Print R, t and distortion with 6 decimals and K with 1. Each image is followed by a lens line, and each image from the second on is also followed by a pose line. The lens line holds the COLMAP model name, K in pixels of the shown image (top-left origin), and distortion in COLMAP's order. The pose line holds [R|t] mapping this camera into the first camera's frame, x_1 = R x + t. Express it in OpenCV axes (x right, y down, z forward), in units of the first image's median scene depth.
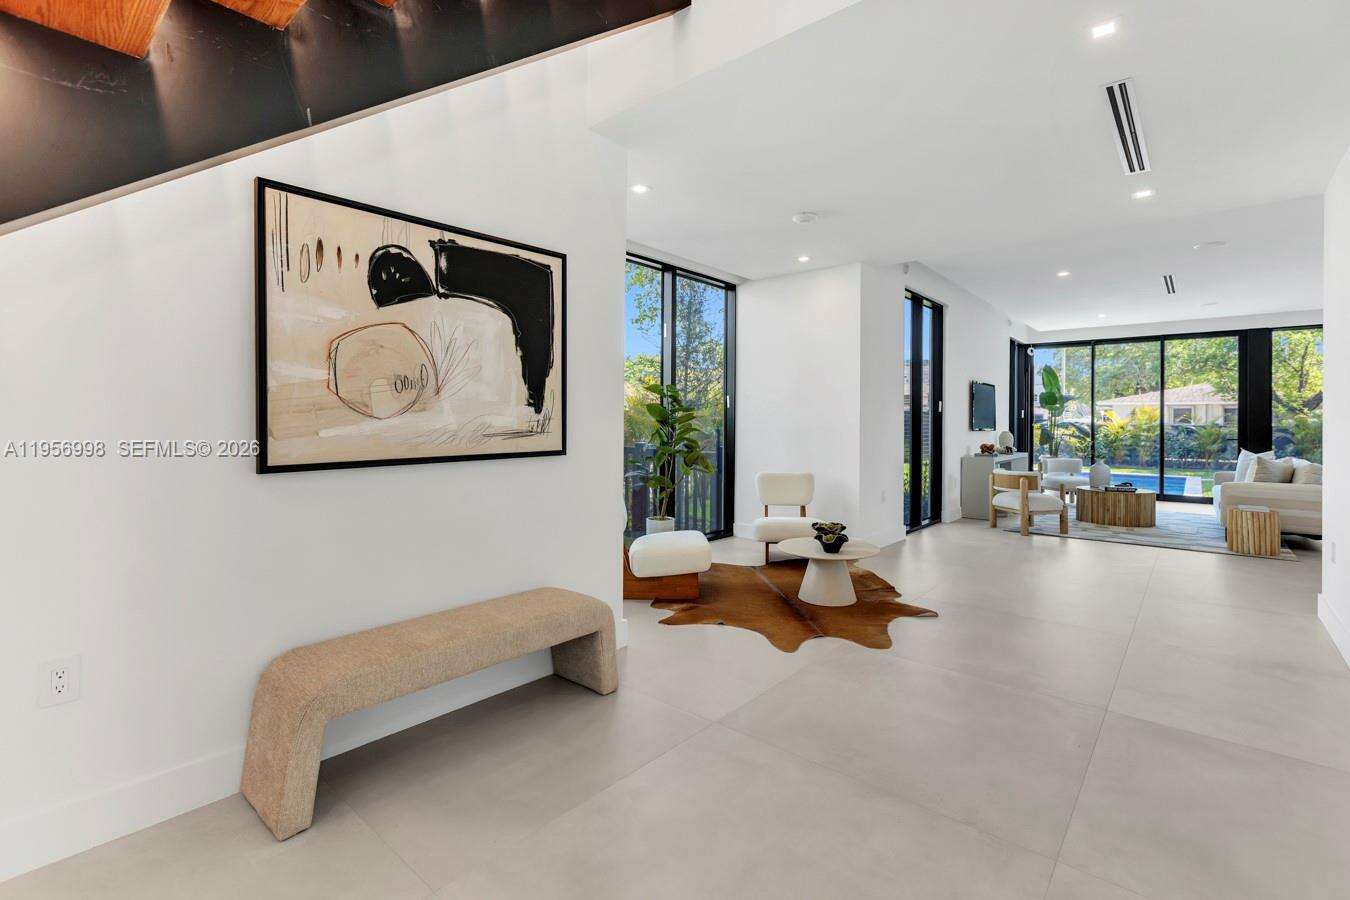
lens RADIAL K [[611.3, 0, 670.3], [0, 611.3, 423.6], [0, 0, 1]] dist [-0.001062, -0.001139]
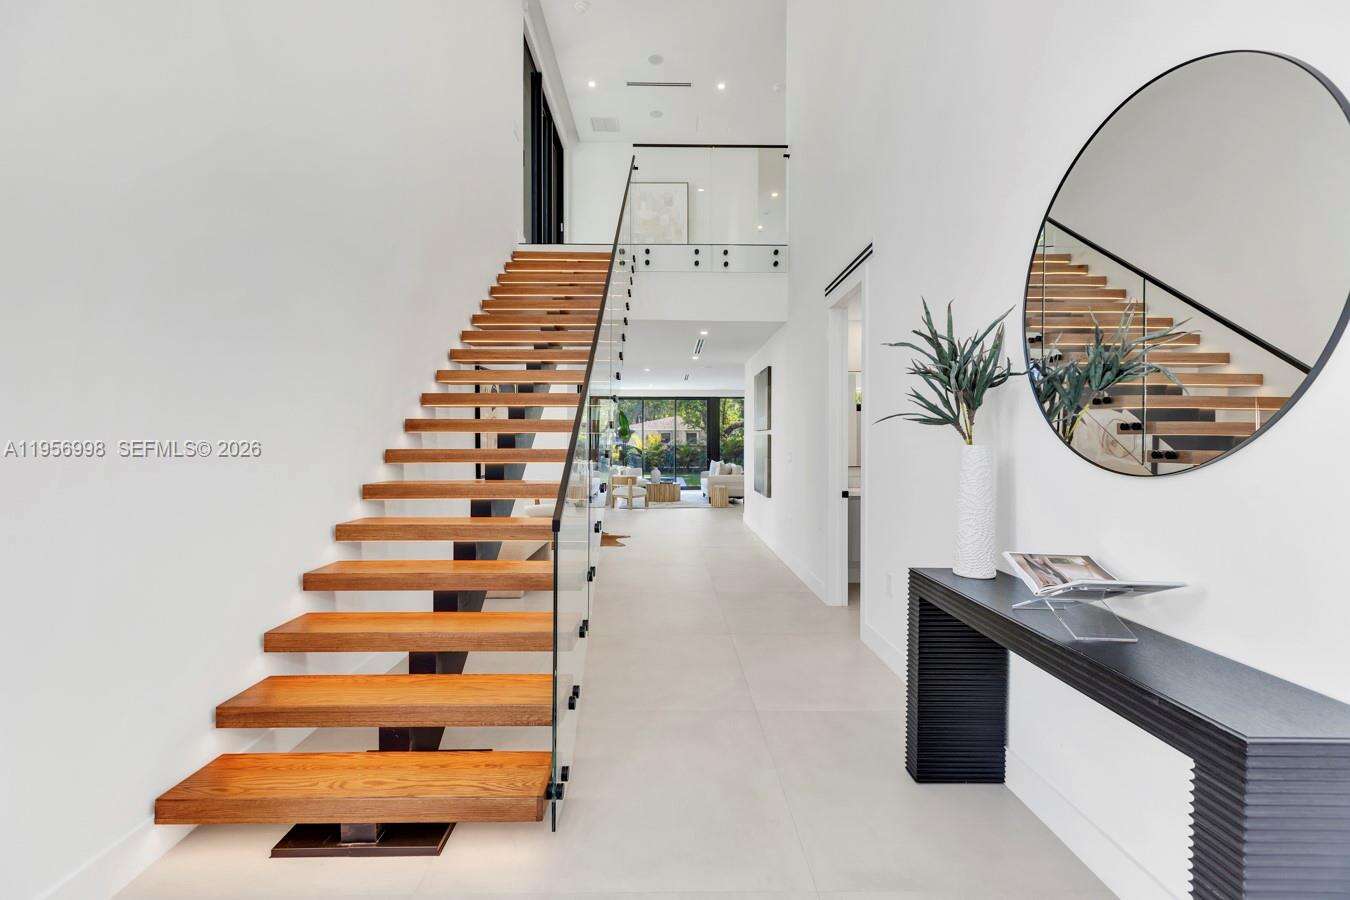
lens RADIAL K [[605.1, 0, 670.2], [0, 605.1, 448.5], [0, 0, 1]] dist [0.000255, 0.000011]
pose [[0.748208, -0.013284, 0.663331, -1.228028], [0.007346, 0.999904, 0.011739, -0.048796], [-0.663423, -0.003911, 0.748234, -1.010245]]
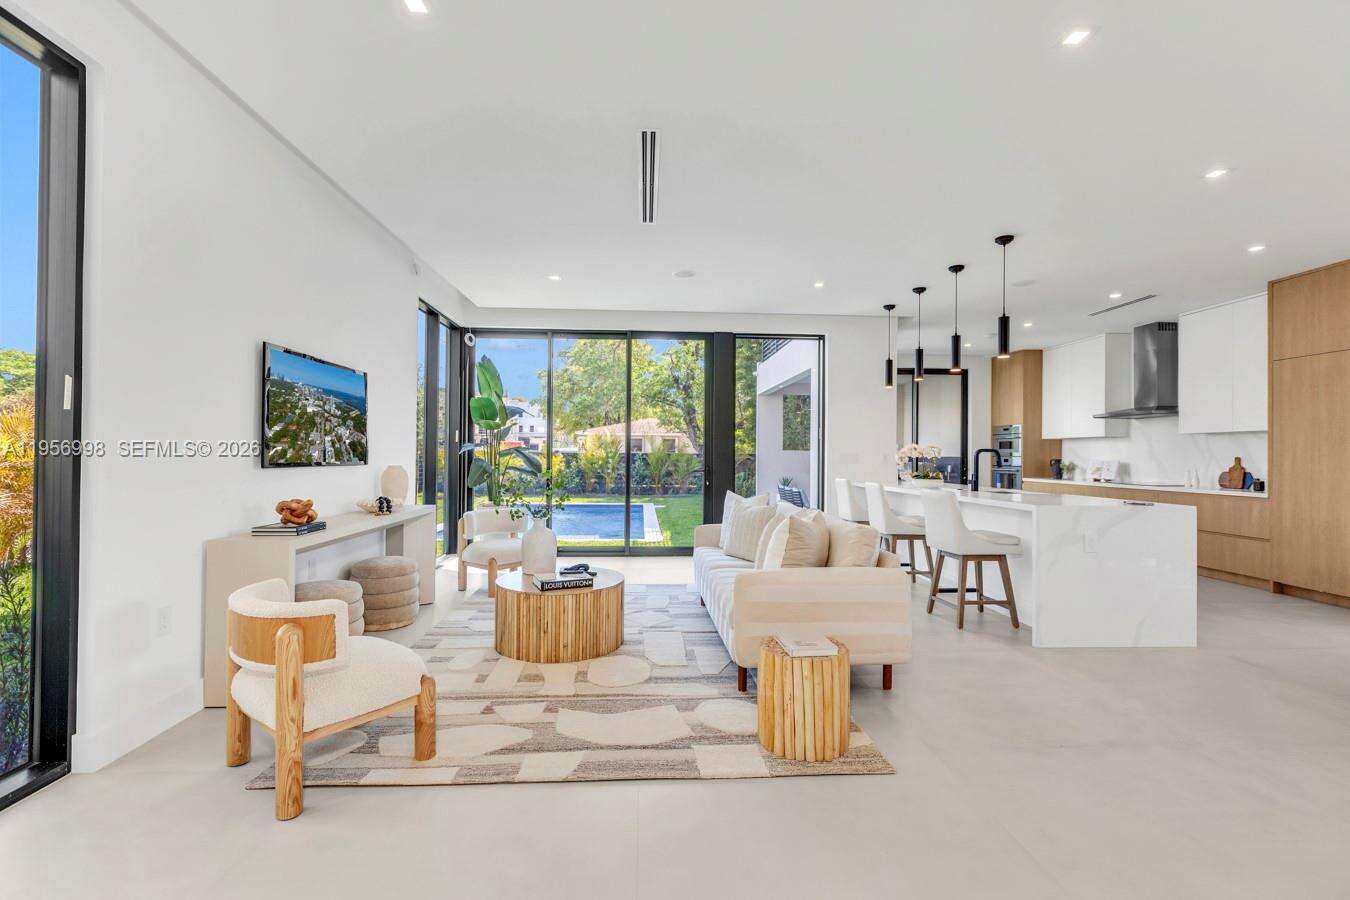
lens RADIAL K [[587.3, 0, 675.9], [0, 587.3, 454.8], [0, 0, 1]] dist [-0.001632, -0.000447]
pose [[0.717815, -0.000855, 0.696234, 1.159661], [-0.002032, 0.999992, 0.003323, 0.006170], [-0.696231, -0.003800, 0.717807, 1.481057]]
